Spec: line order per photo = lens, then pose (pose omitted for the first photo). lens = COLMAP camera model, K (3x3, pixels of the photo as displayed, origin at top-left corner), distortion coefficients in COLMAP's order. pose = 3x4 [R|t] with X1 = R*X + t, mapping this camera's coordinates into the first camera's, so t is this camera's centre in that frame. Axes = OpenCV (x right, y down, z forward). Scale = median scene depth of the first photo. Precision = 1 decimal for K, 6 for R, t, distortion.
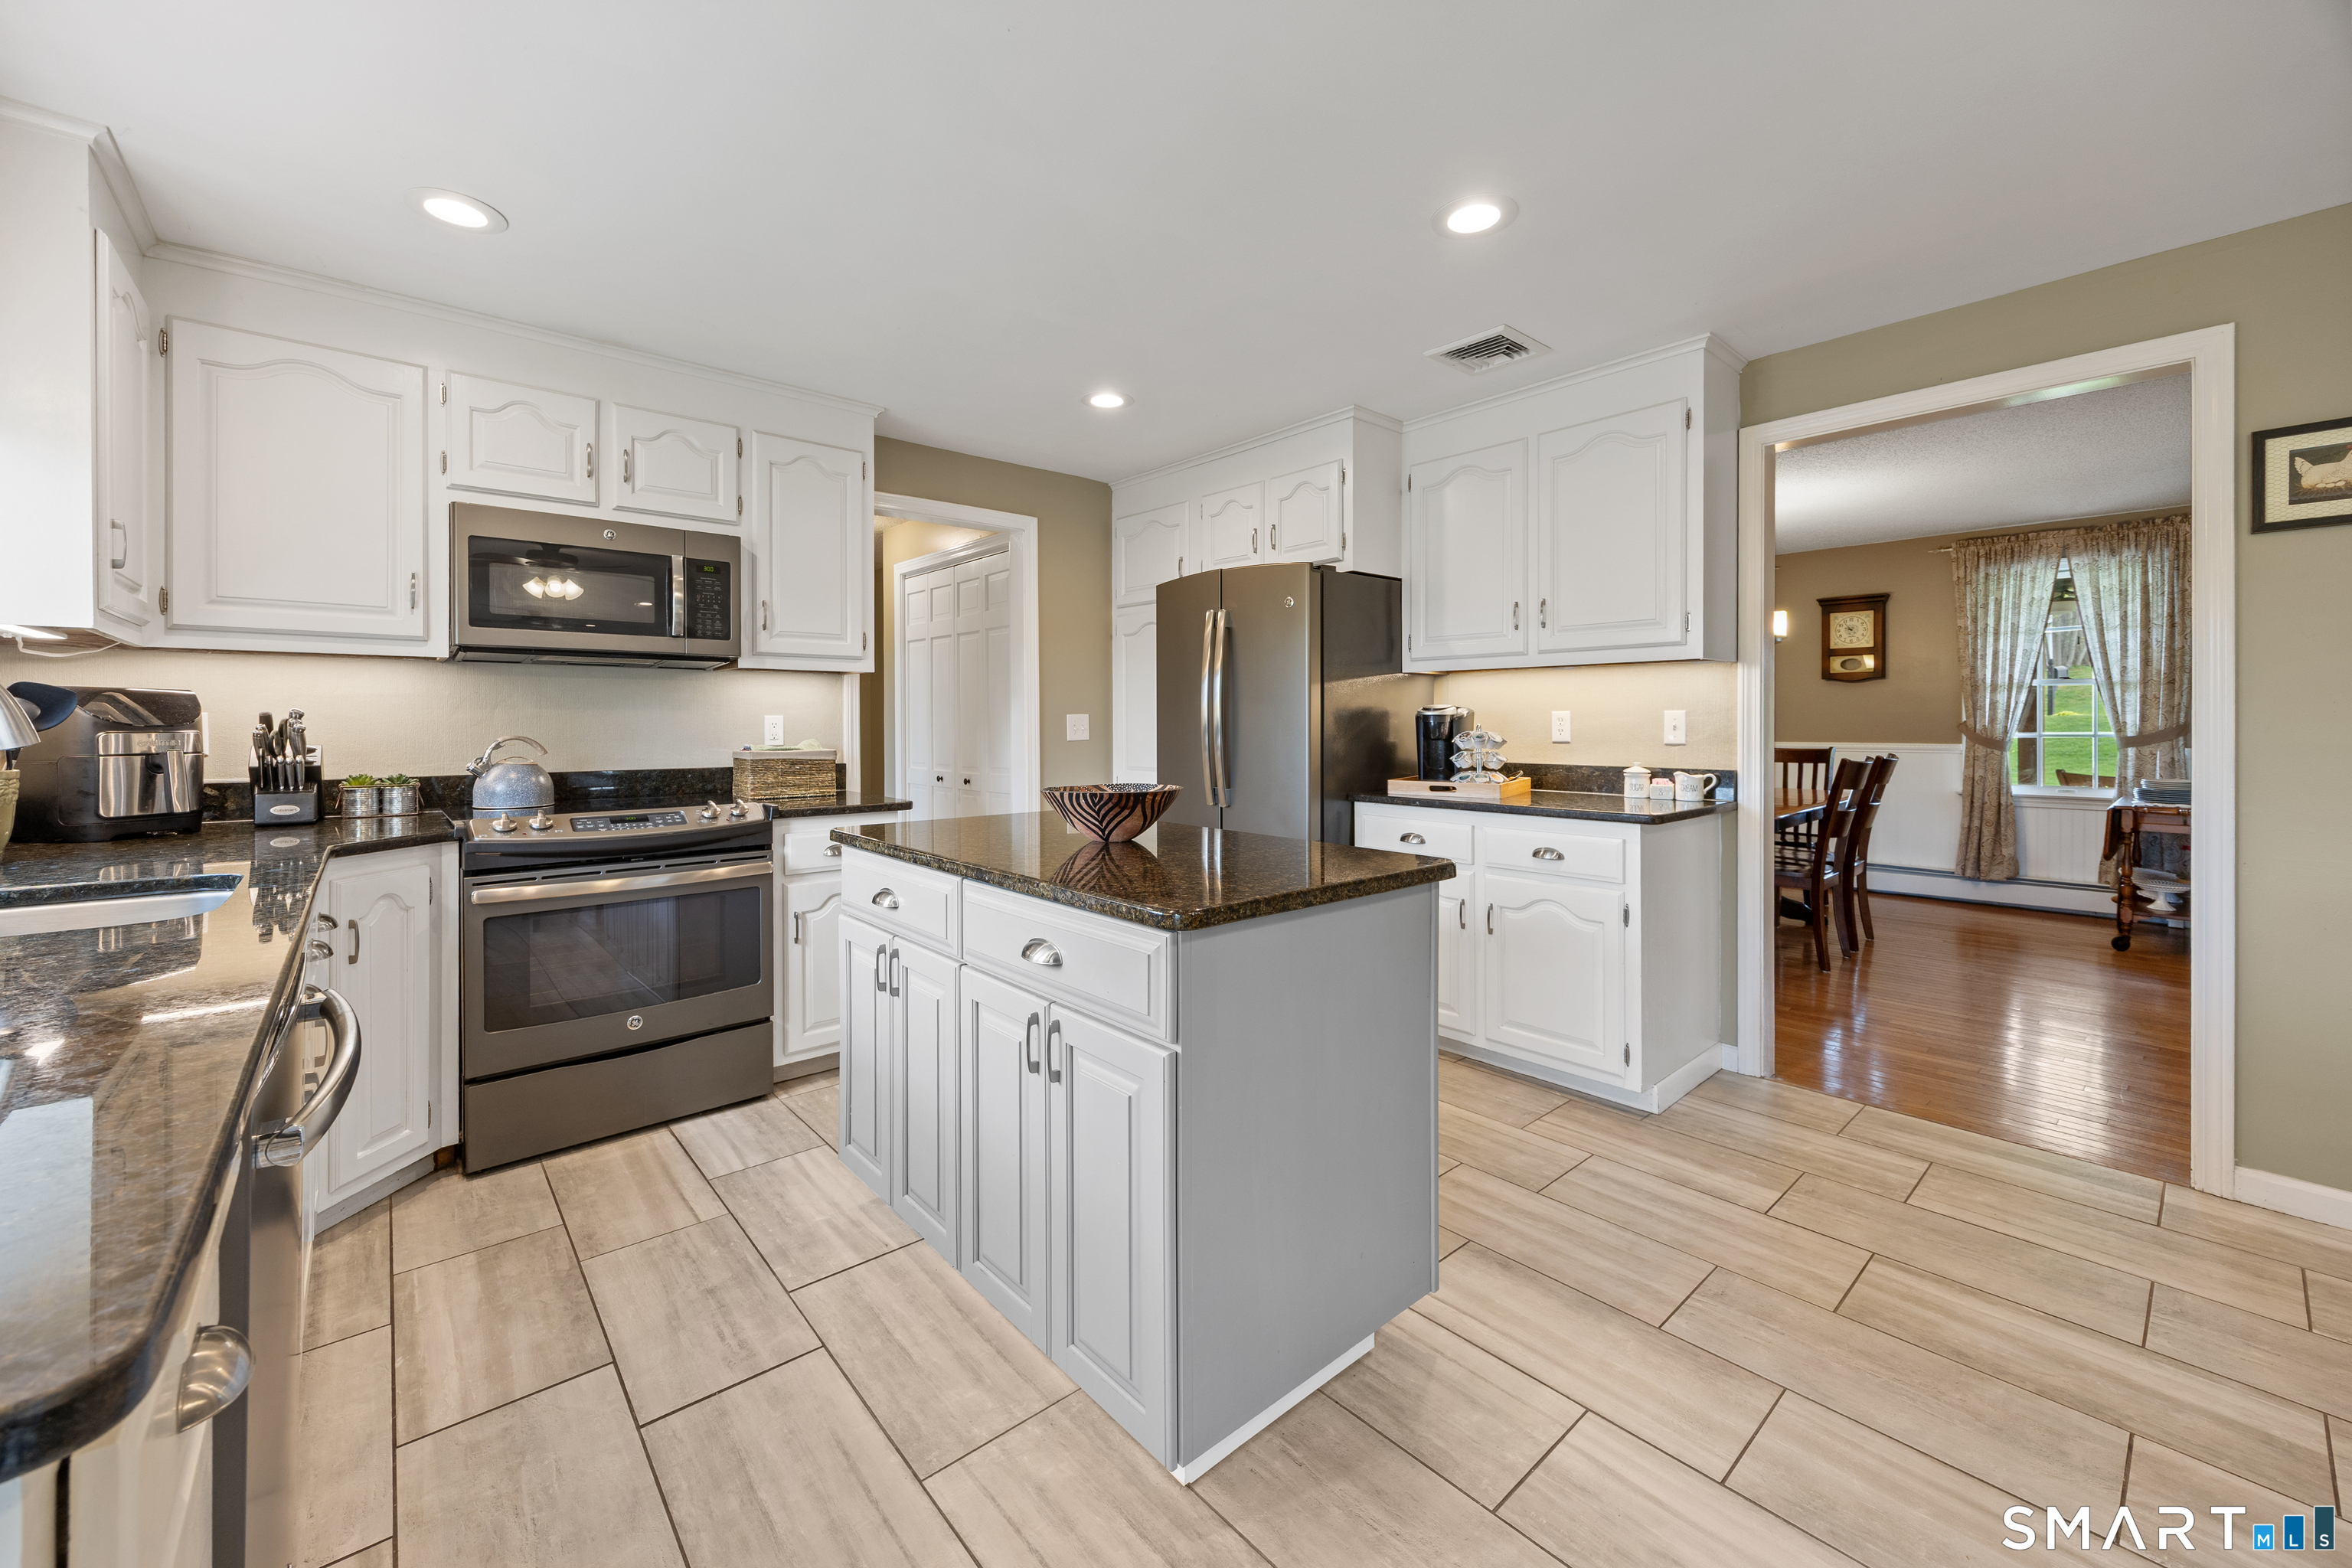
lens RADIAL K [[922.1, 0, 1176.4], [0, 922.1, 723.8], [0, 0, 1]] dist [-0.002135, -0.000305]
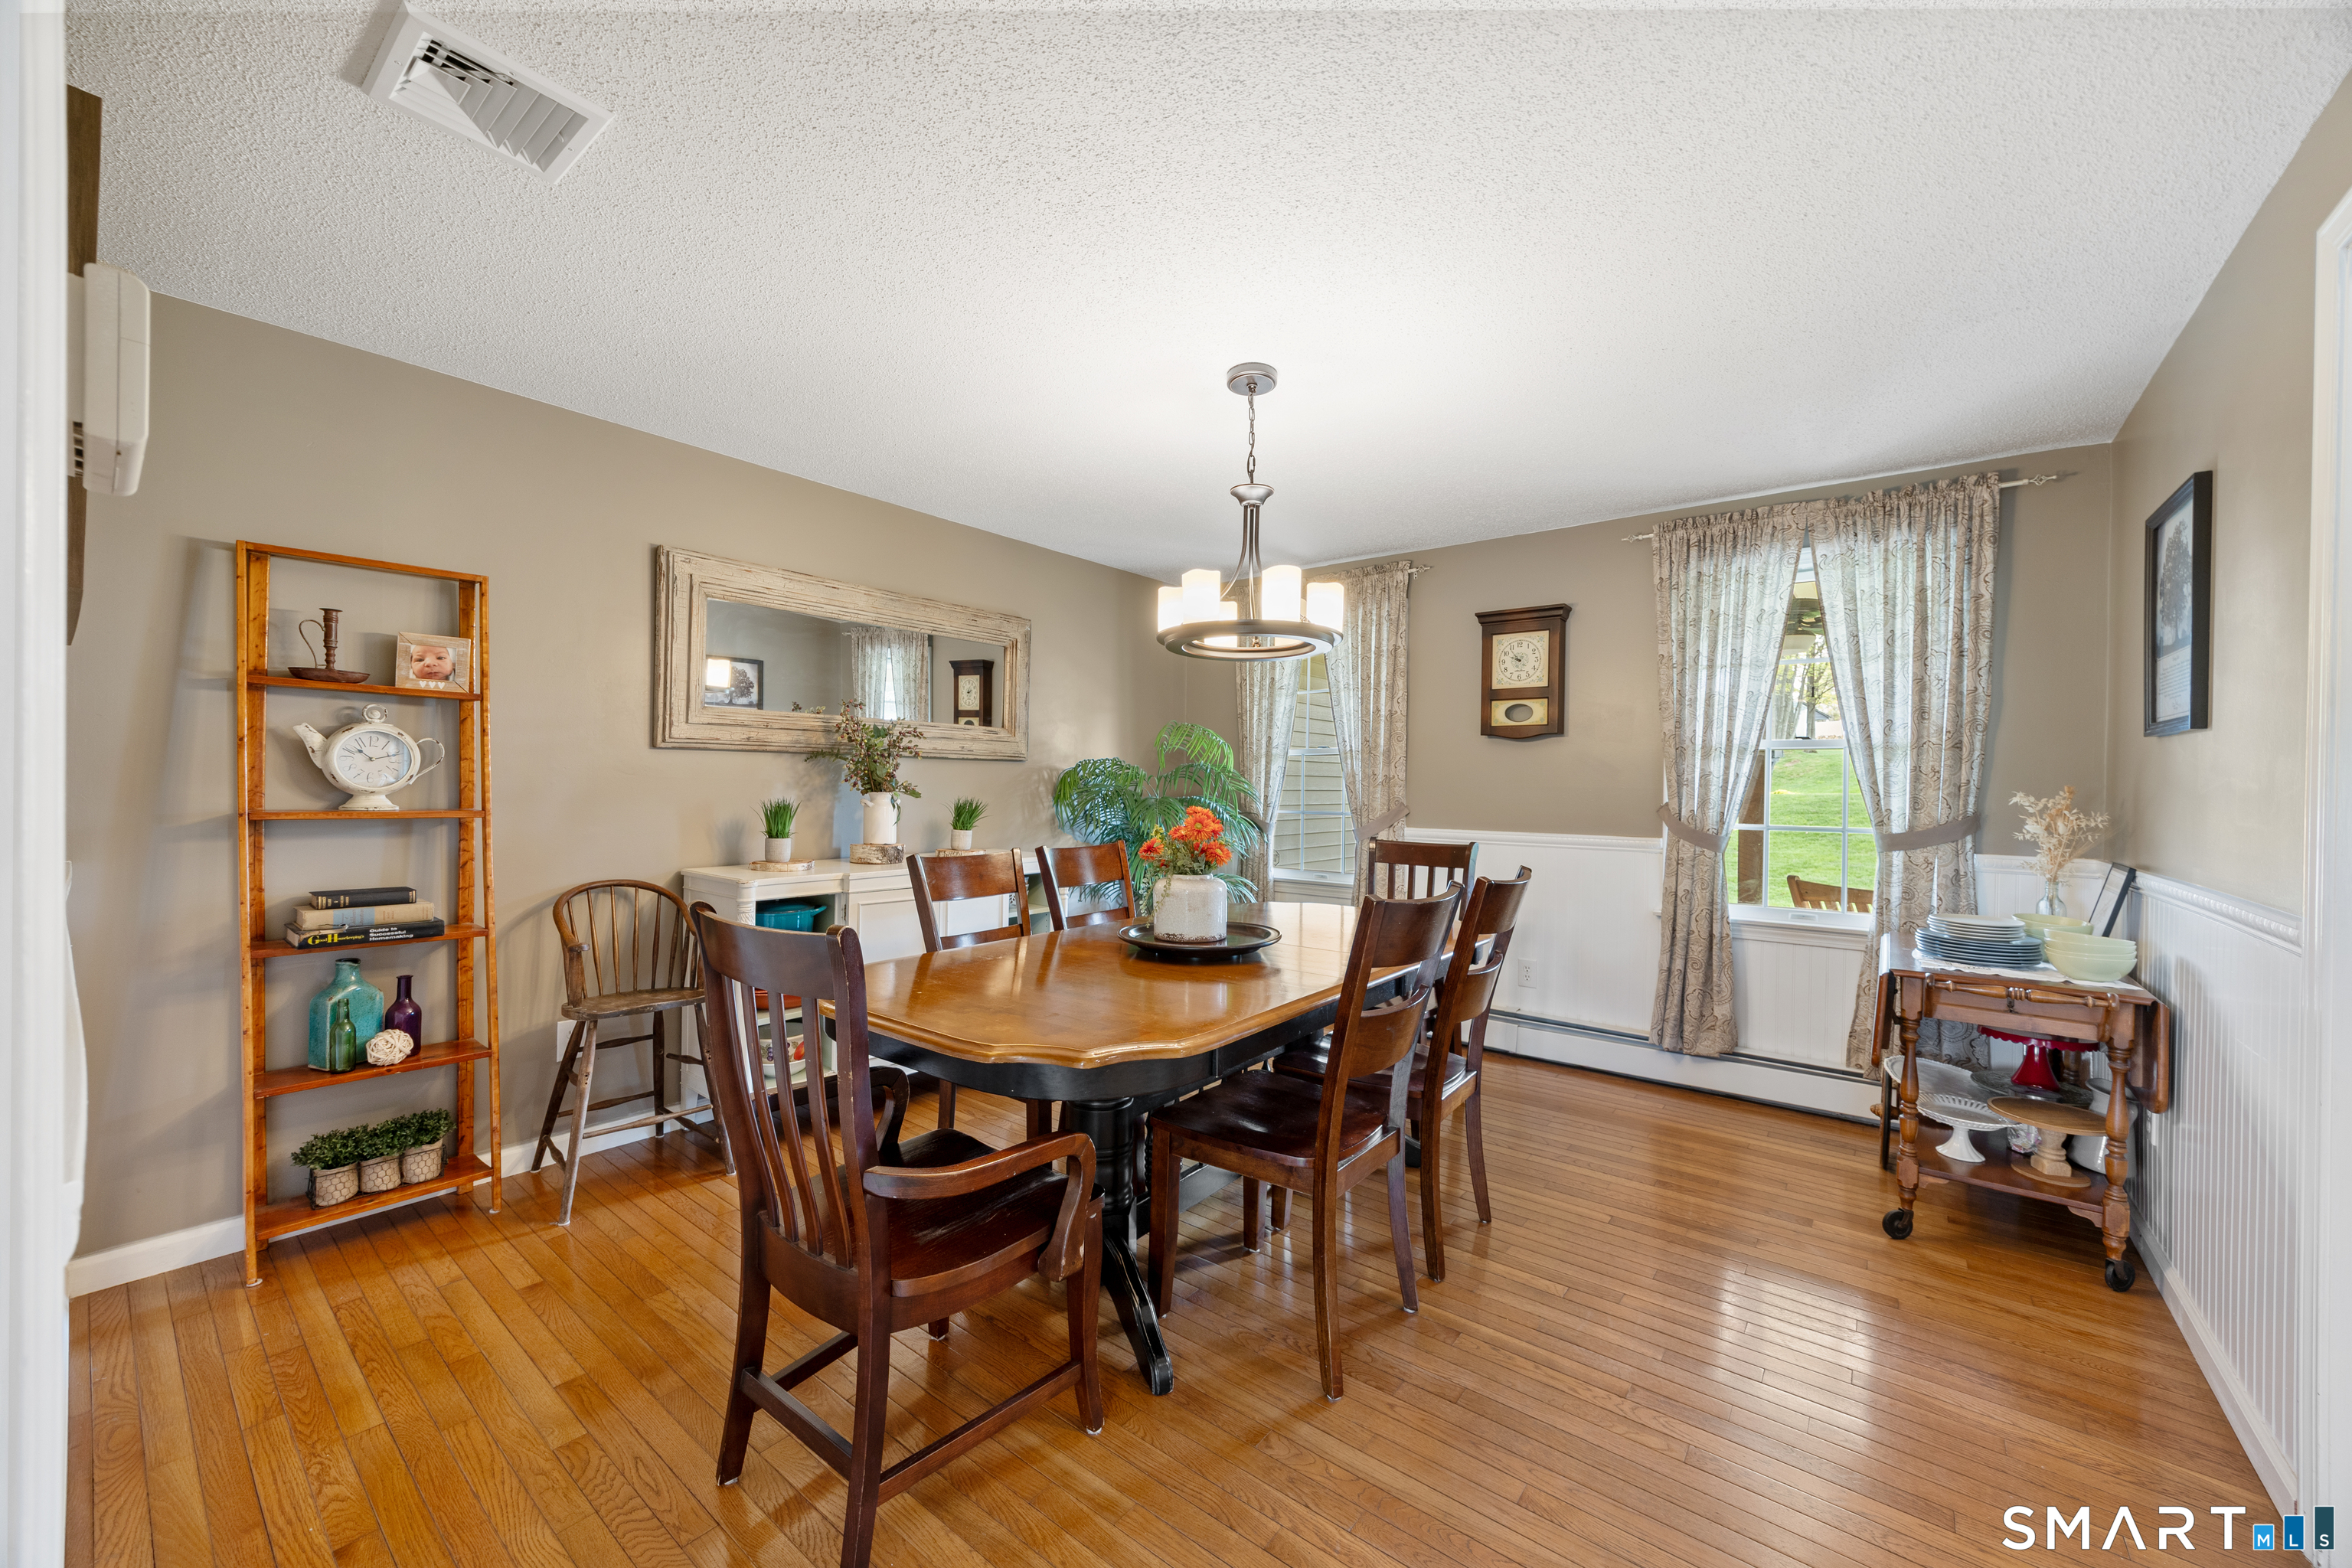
lens RADIAL K [[922.1, 0, 1164.1], [0, 922.1, 784.9], [0, 0, 1]] dist [-0.002135, -0.000305]
pose [[0.984003, 0.015425, 0.177483, 0.411474], [-0.015503, 0.999879, -0.000947, -0.009719], [-0.177476, -0.001819, 0.984123, 0.444843]]
